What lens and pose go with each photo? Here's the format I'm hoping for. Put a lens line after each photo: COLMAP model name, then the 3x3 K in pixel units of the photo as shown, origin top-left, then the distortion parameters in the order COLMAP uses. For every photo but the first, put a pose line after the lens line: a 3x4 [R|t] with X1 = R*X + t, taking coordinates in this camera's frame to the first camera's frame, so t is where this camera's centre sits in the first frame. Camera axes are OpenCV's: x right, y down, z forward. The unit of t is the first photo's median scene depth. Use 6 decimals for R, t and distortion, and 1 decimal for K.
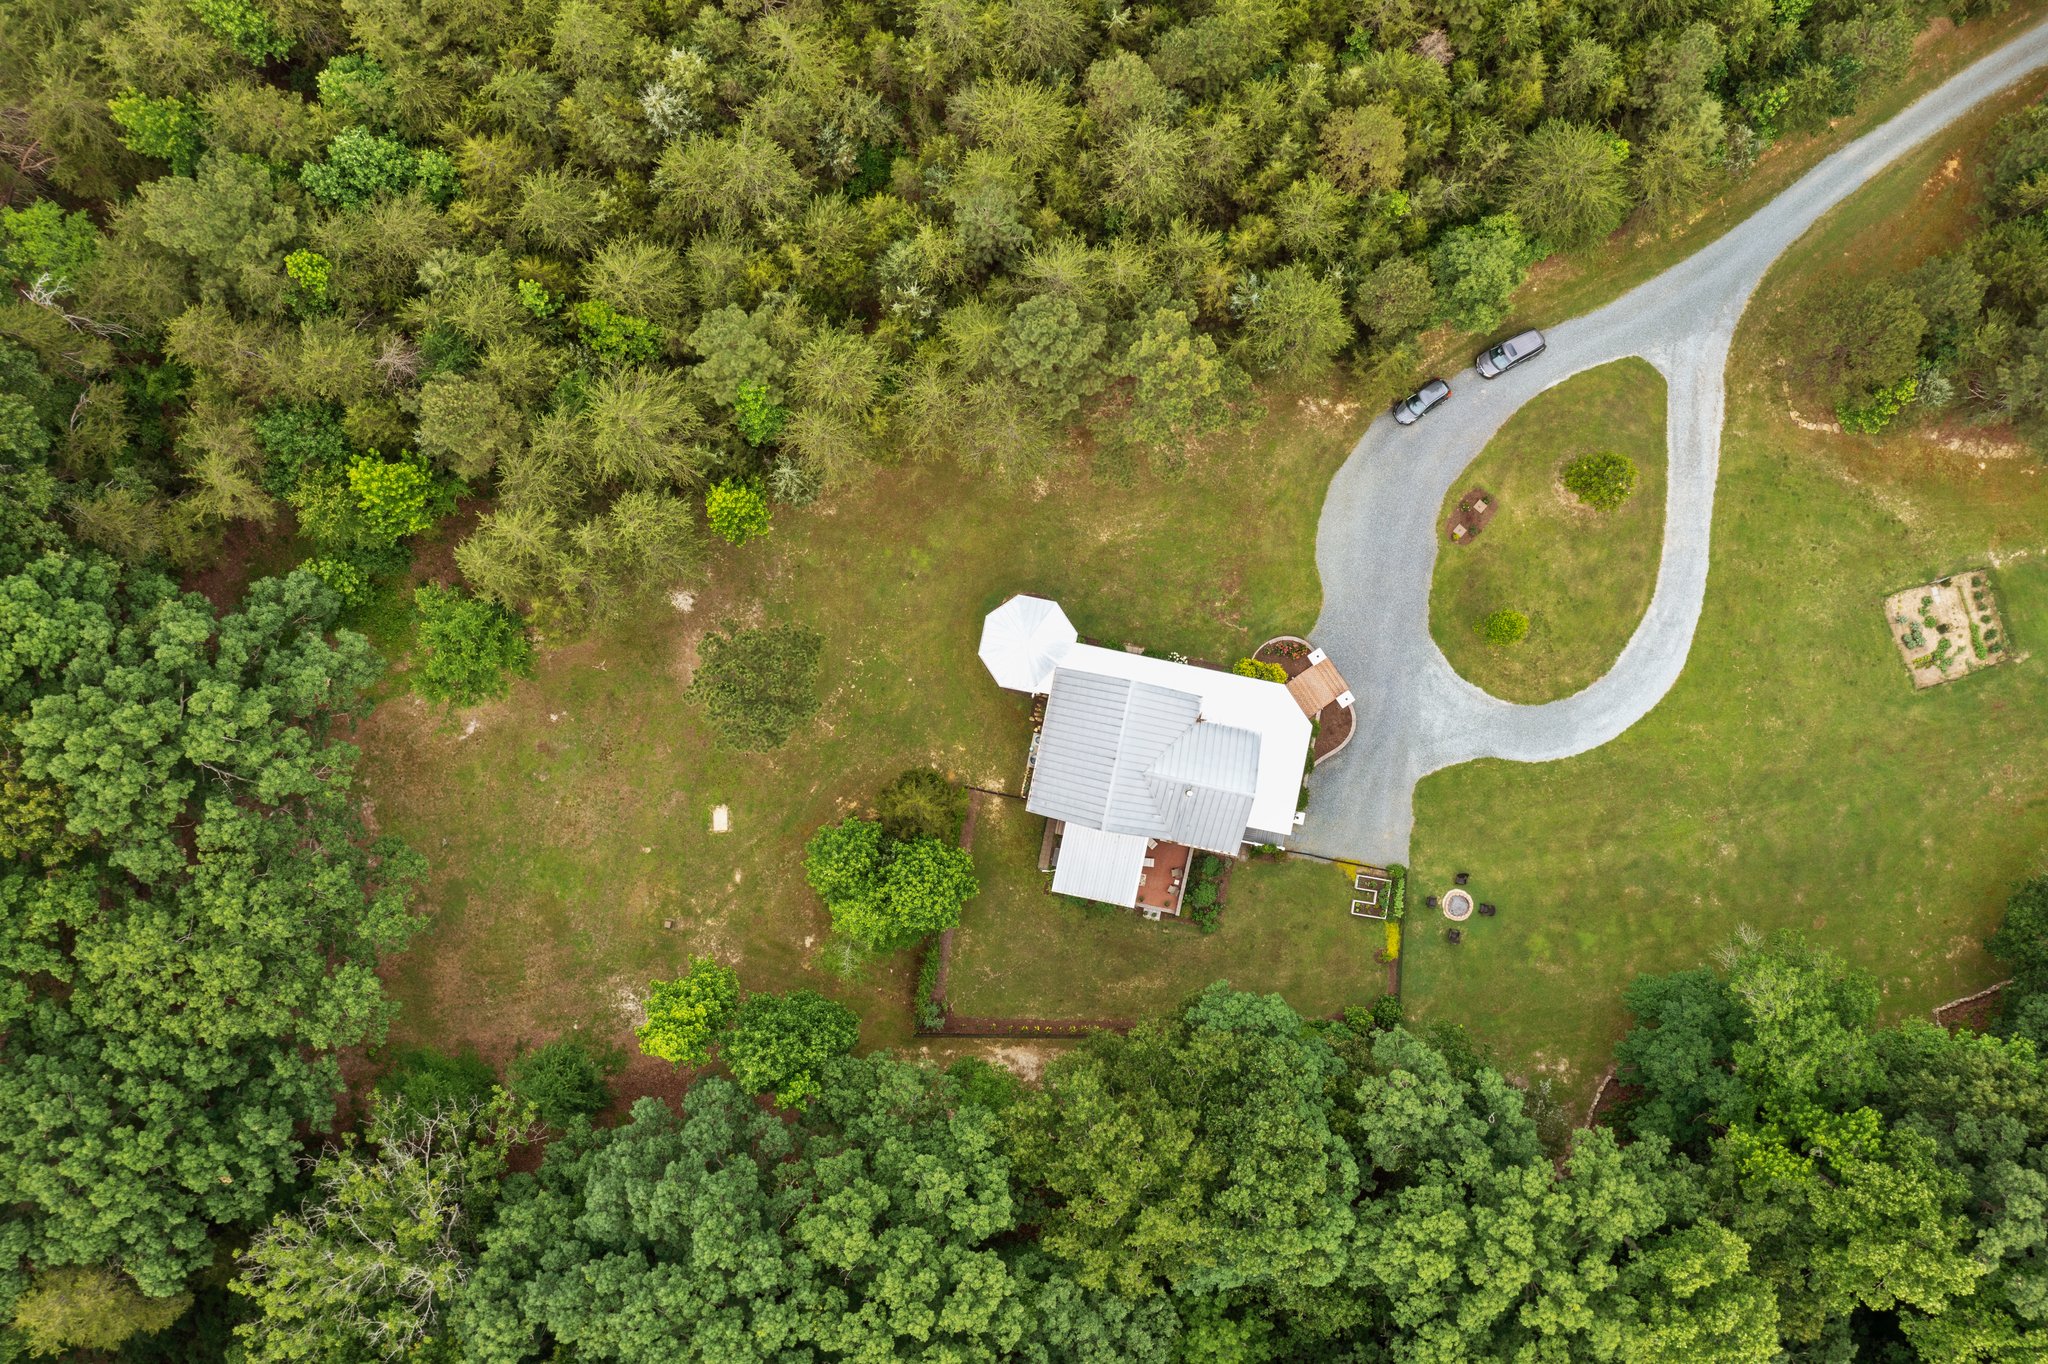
lens RADIAL K [[1632.6, 0, 1005.4], [0, 1632.6, 692.1], [0, 0, 1]] dist [-0.041136, 0.004713]
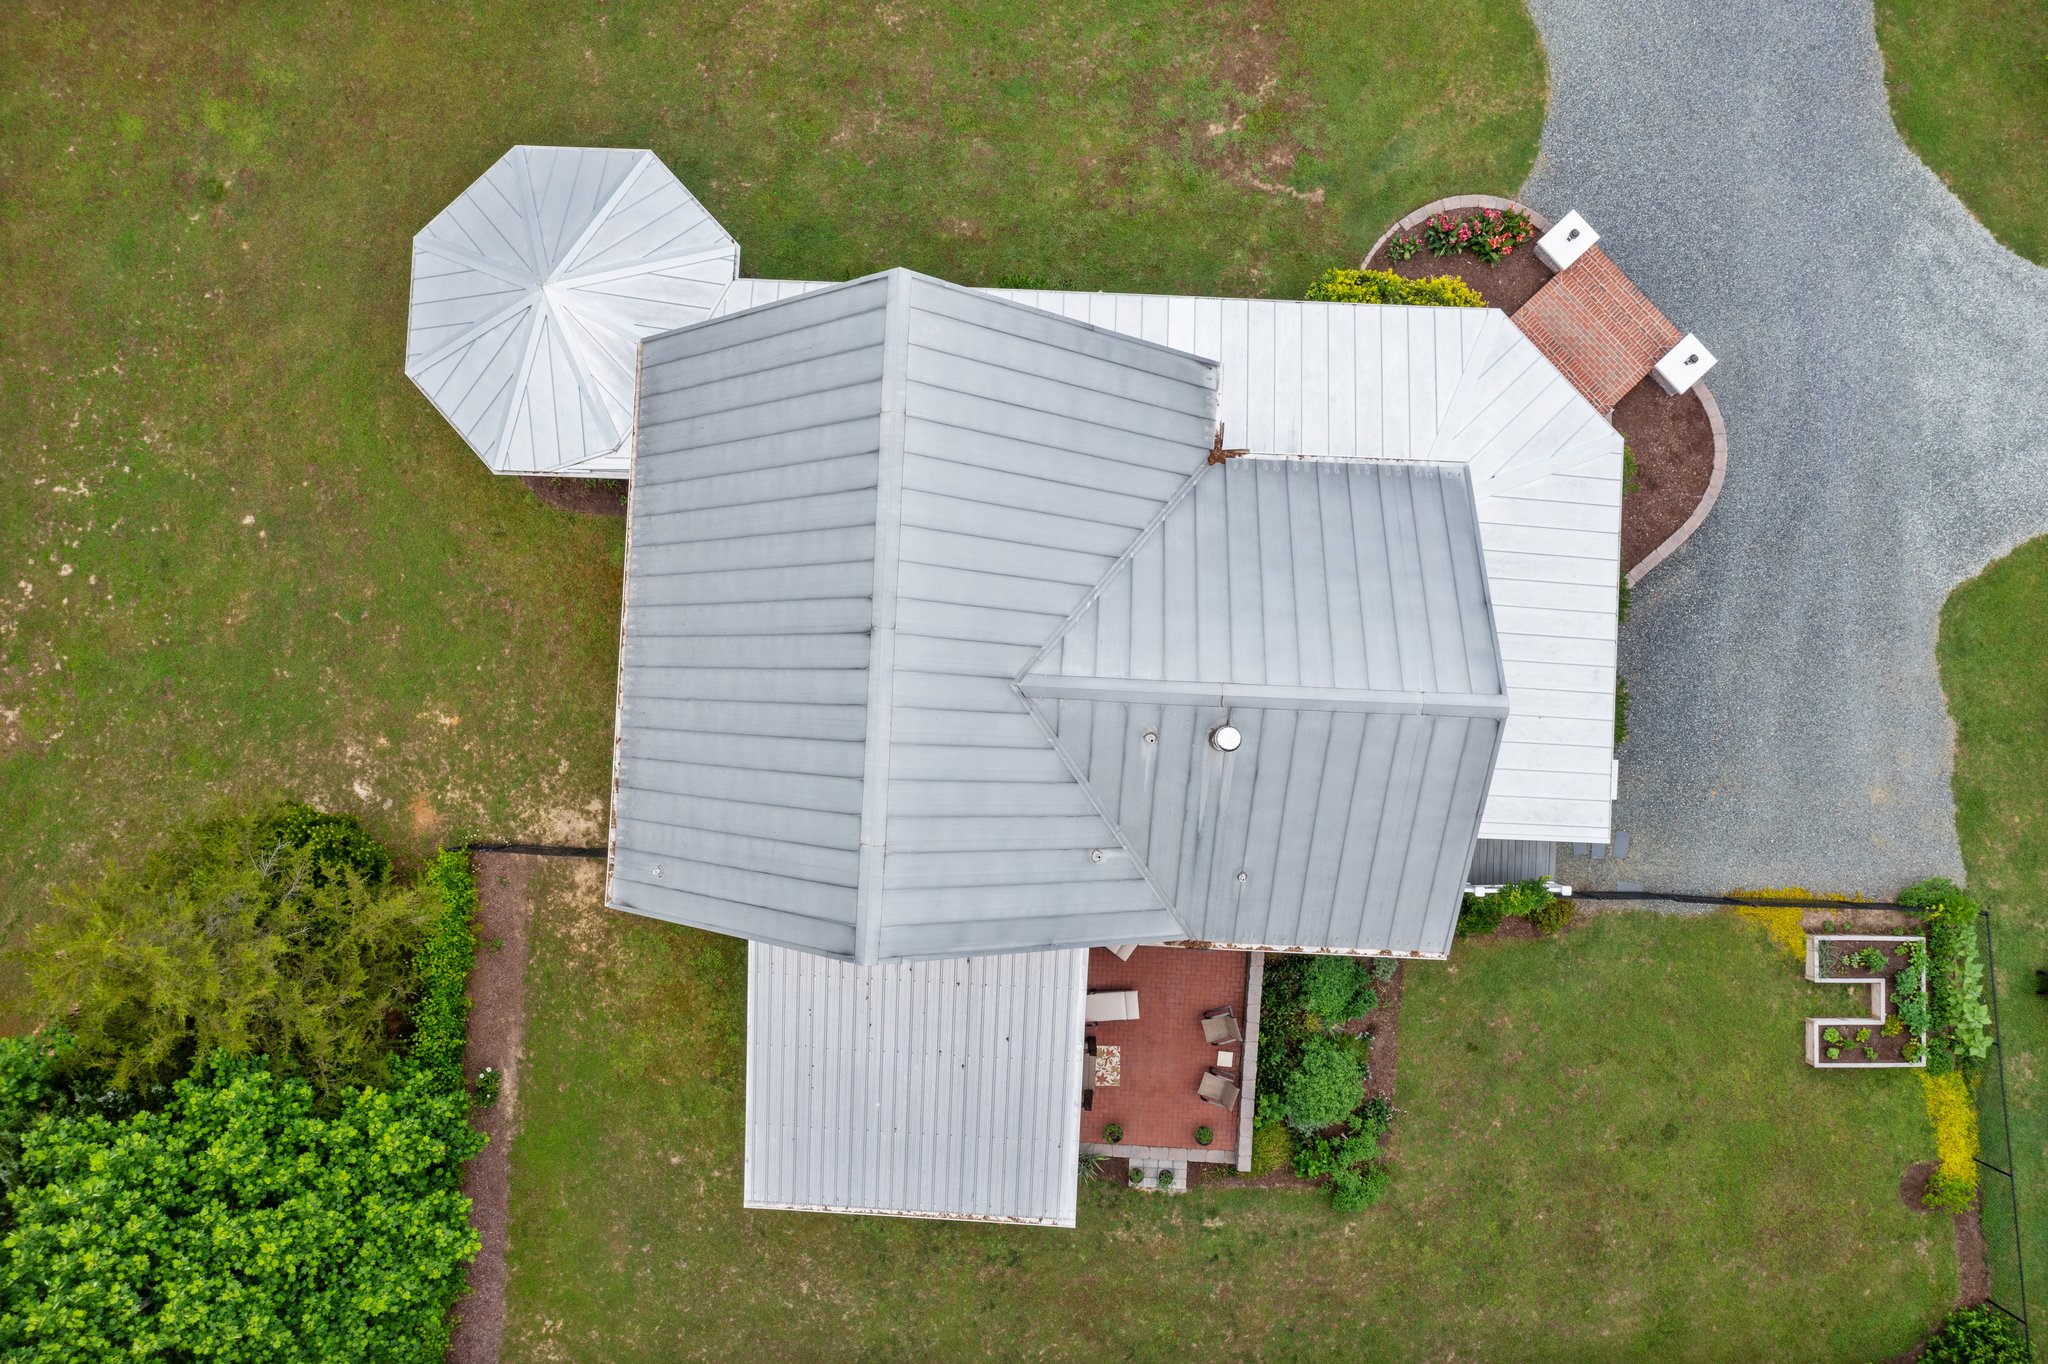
lens RADIAL K [[1632.6, 0, 1005.4], [0, 1632.6, 692.1], [0, 0, 1]] dist [-0.041136, 0.004713]
pose [[0.988497, -0.151240, -0.000089, 0.075572], [0.151218, 0.988363, -0.016488, 0.050119], [0.002581, 0.016284, 0.999864, 0.701582]]
